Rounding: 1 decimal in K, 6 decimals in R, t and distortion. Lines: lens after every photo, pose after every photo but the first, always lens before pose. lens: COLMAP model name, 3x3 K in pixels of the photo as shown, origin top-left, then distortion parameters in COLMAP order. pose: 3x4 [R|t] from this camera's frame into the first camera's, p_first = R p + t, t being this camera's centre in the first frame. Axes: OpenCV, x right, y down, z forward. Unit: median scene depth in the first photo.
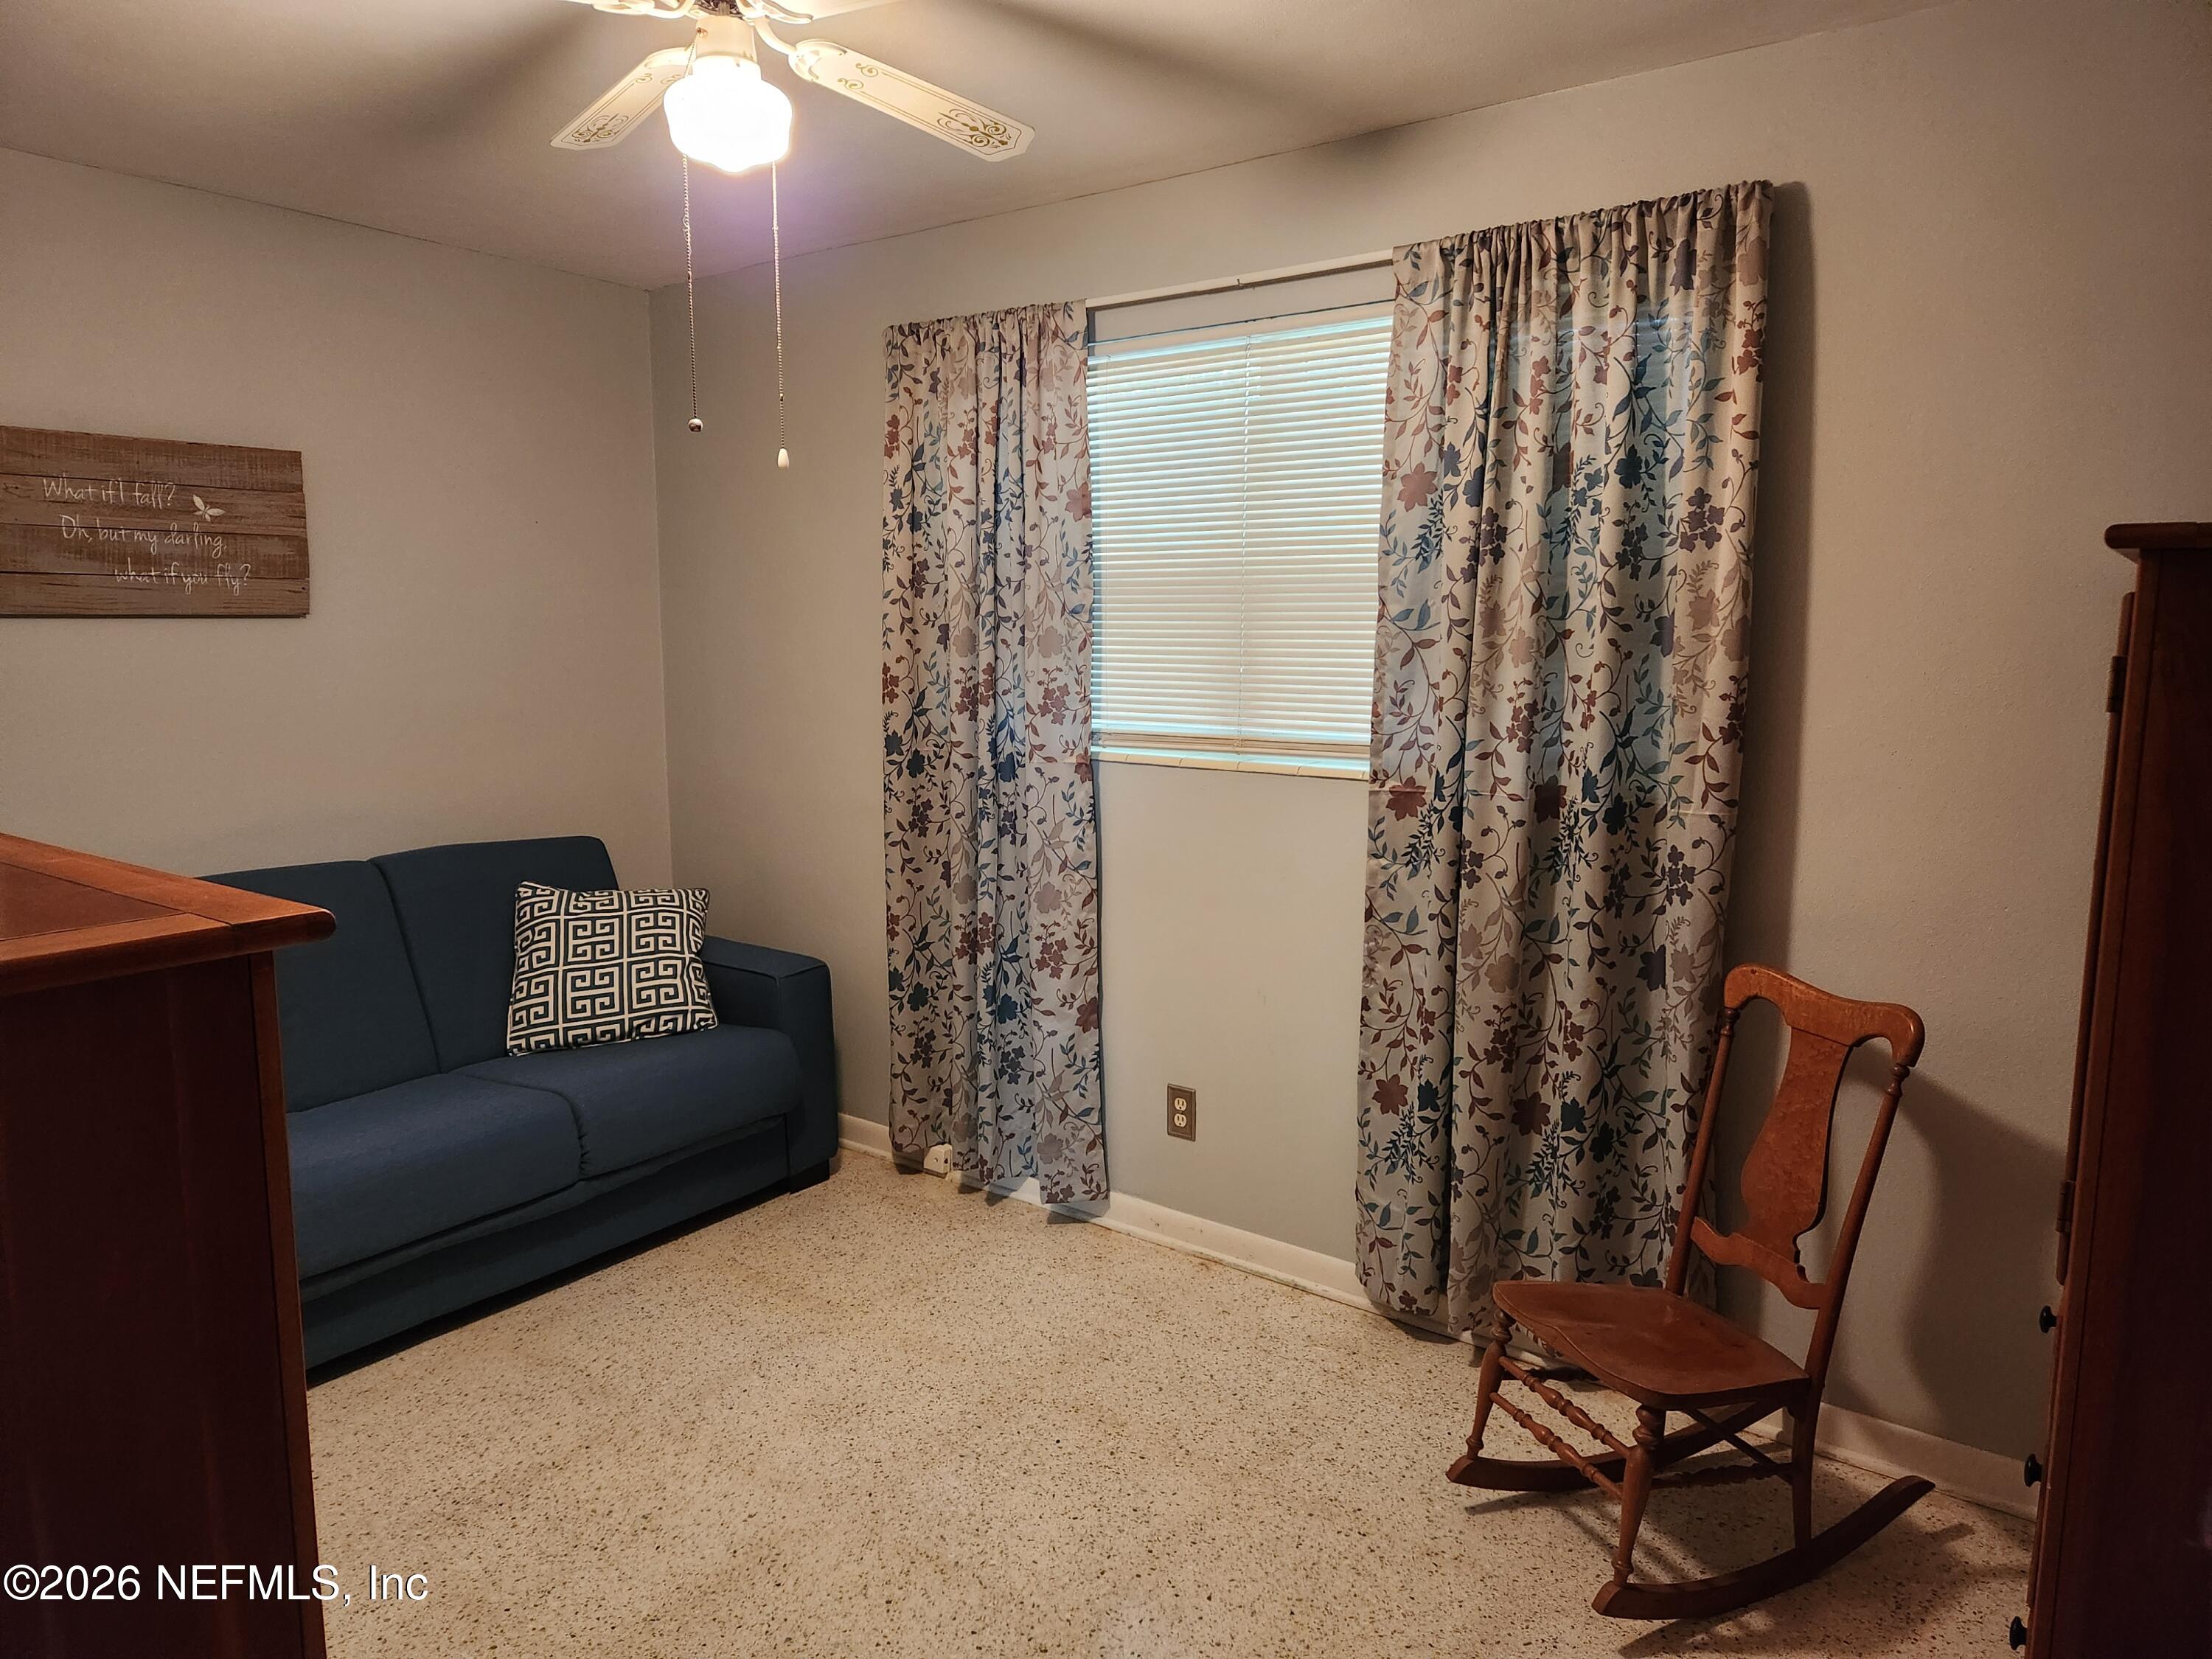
lens RADIAL K [[1475.6, 0, 1110.4], [0, 1475.6, 837.3], [0, 0, 1]] dist [0.036962, -0.002941]
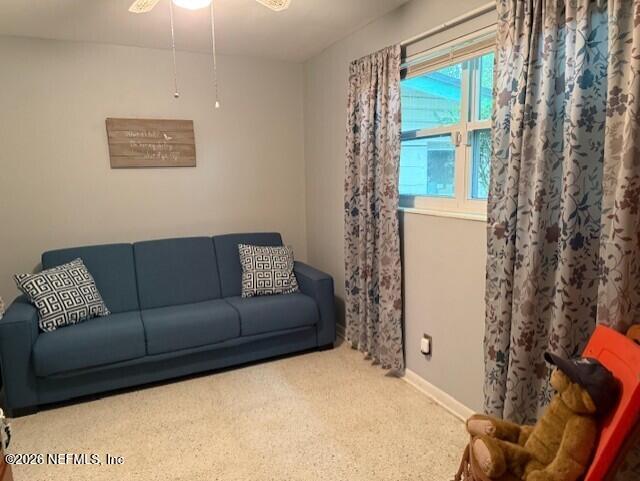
lens RADIAL K [[454.4, 0, 316.1], [0, 454.4, 241.1], [0, 0, 1]] dist [0.045818, -0.075633]
pose [[0.883855, 0.053790, -0.464658, 0.281218], [-0.048899, 0.998548, 0.022579, -0.010876], [0.465198, 0.002765, 0.885202, 0.205113]]
